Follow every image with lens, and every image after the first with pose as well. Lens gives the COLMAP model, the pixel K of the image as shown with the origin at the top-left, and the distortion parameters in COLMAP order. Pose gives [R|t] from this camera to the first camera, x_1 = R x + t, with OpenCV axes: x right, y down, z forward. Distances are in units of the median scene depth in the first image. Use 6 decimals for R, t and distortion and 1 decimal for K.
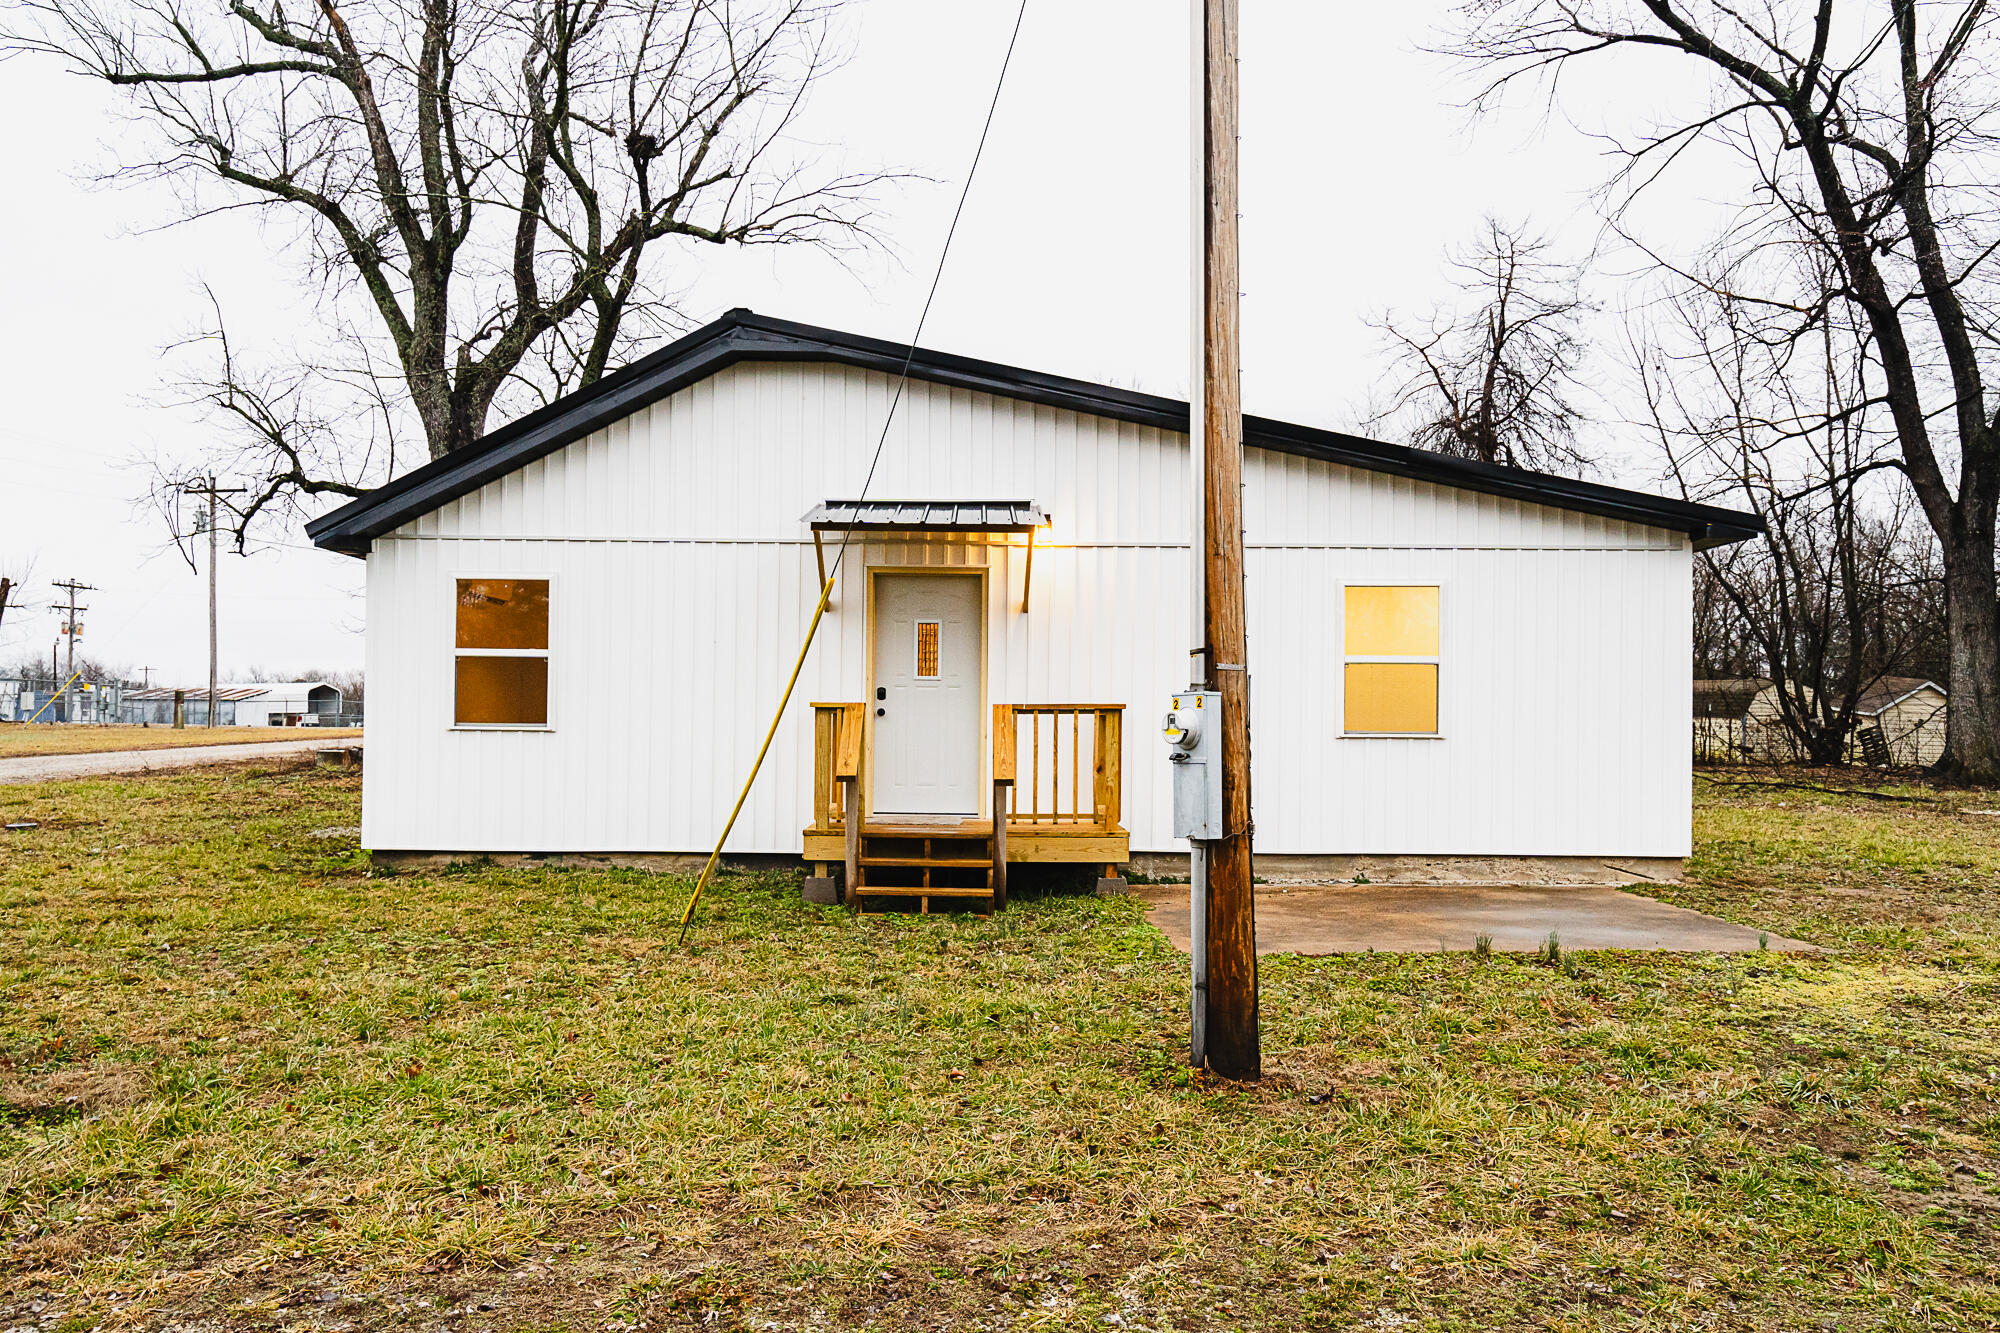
lens RADIAL K [[1511.1, 0, 960.8], [0, 1511.1, 704.6], [0, 0, 1]] dist [0.008496, -0.003790]
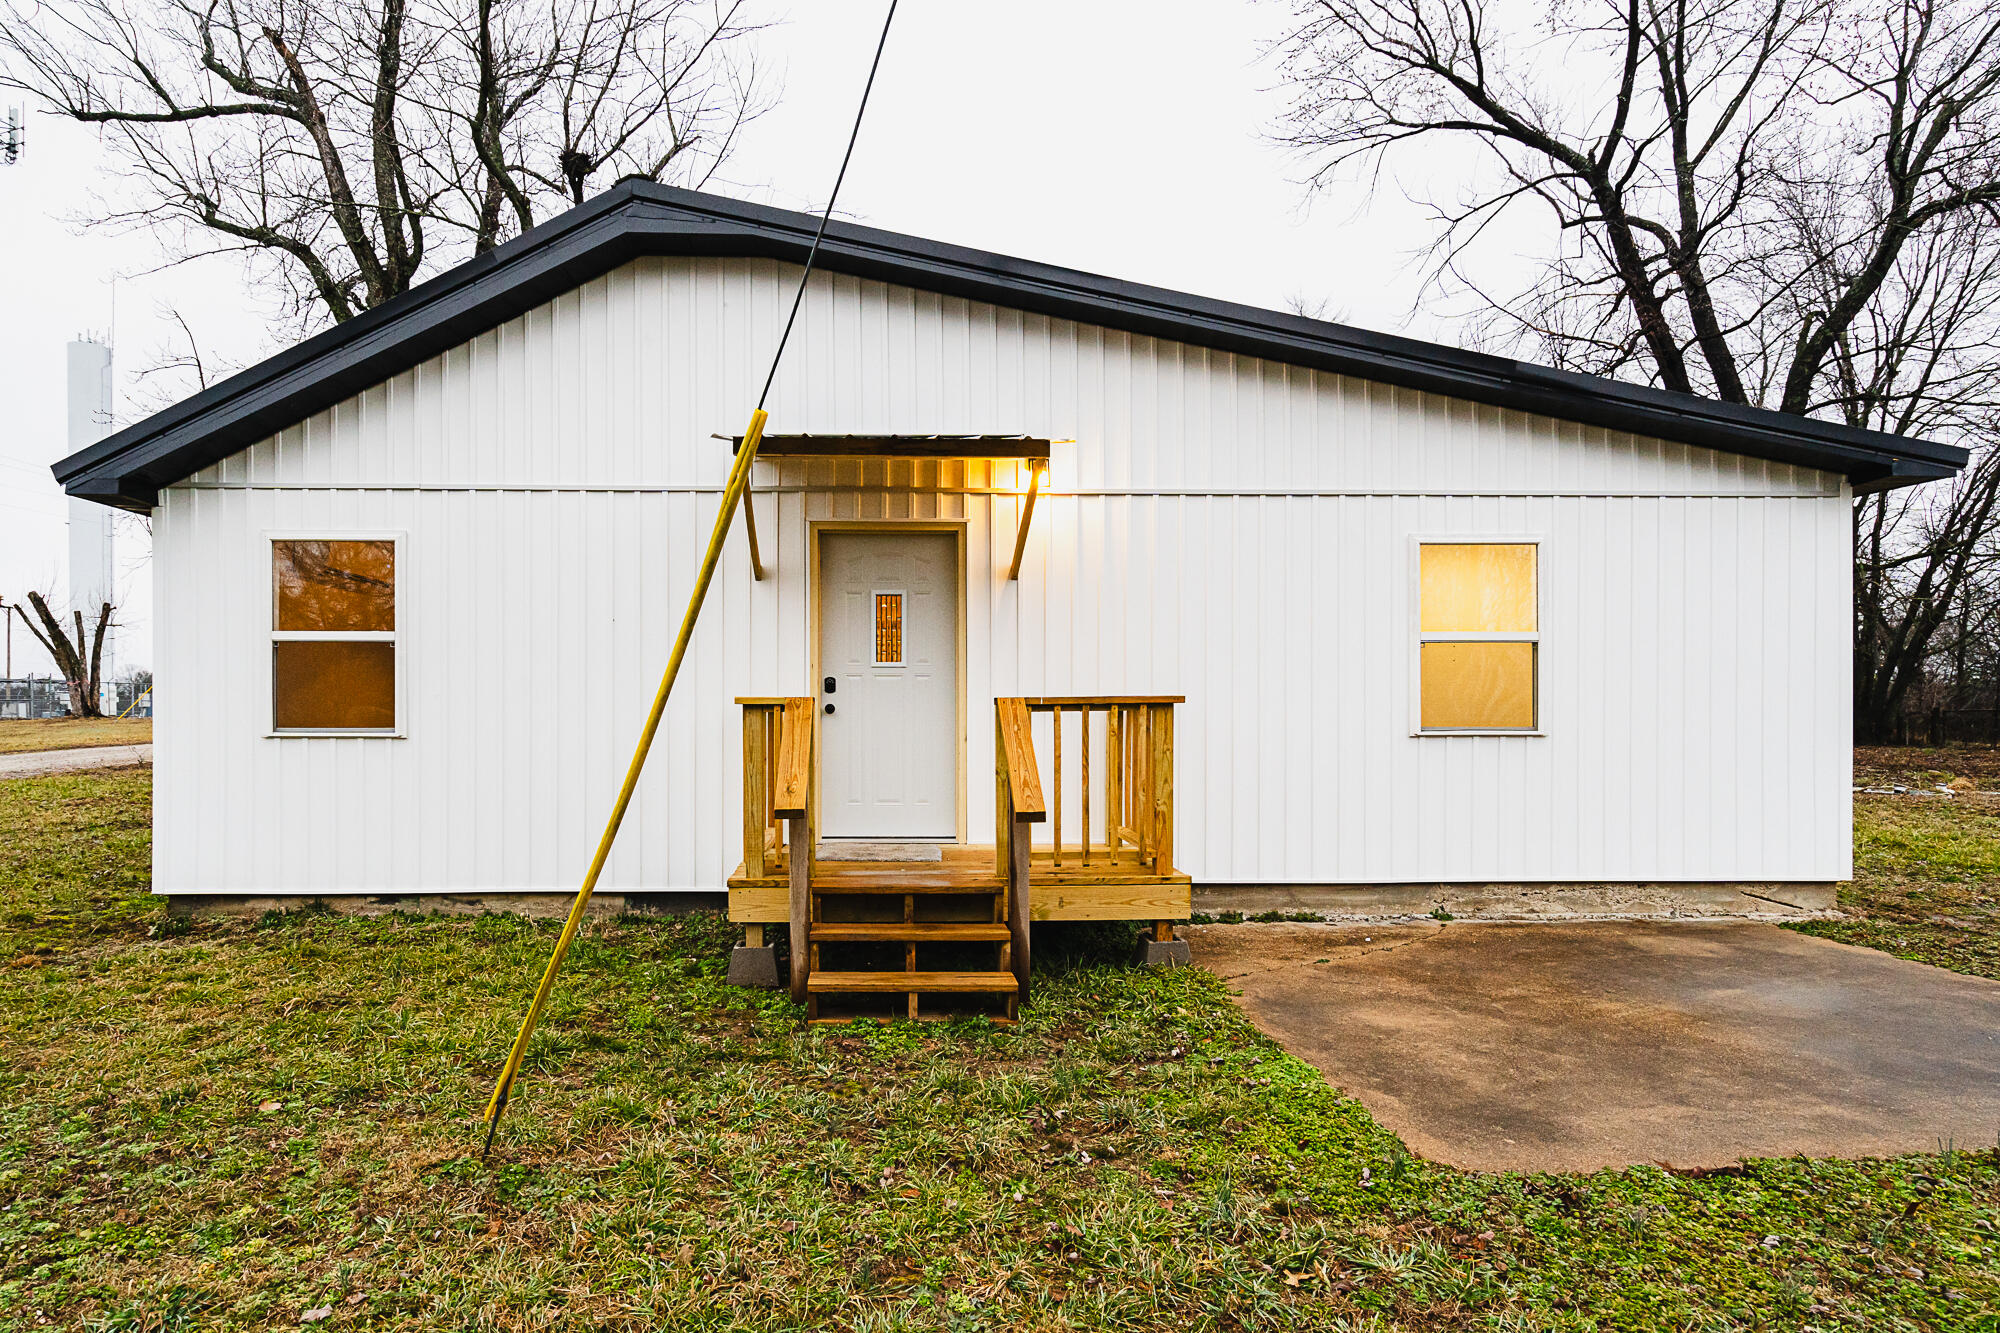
lens RADIAL K [[1037.7, 0, 907.8], [0, 1037.7, 724.7], [0, 0, 1]] dist [-0.002153, -0.000051]
pose [[0.998720, -0.010317, 0.049520, -0.039248], [0.008997, 0.999600, 0.026810, -0.000923], [-0.049777, -0.026330, 0.998413, 0.461765]]
